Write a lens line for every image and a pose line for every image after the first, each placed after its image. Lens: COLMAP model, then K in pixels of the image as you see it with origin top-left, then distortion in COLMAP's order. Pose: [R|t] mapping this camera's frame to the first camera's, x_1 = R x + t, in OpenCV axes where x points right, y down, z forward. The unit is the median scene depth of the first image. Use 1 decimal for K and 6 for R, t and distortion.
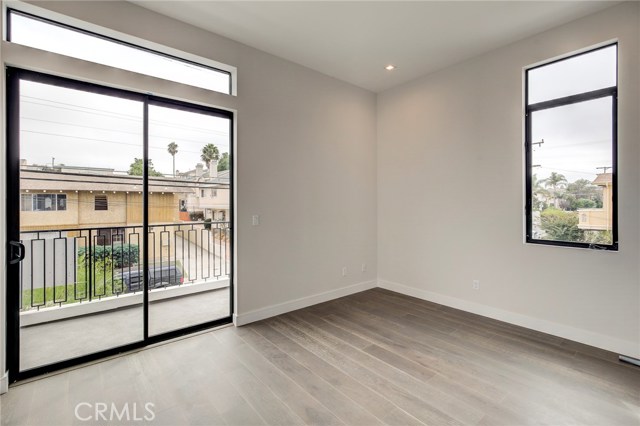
lens RADIAL K [[290.7, 0, 324.9], [0, 290.7, 202.7], [0, 0, 1]] dist [-0.004010, 0.000990]
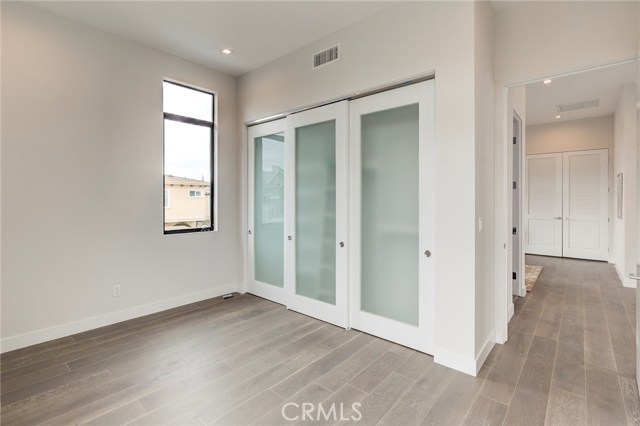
lens RADIAL K [[290.7, 0, 309.5], [0, 290.7, 199.1], [0, 0, 1]] dist [-0.004010, 0.000990]
pose [[-0.118705, 0.010131, 0.992878, -0.505080], [-0.000423, 0.999947, -0.010254, 0.013970], [-0.992929, -0.001637, -0.118694, 0.599803]]
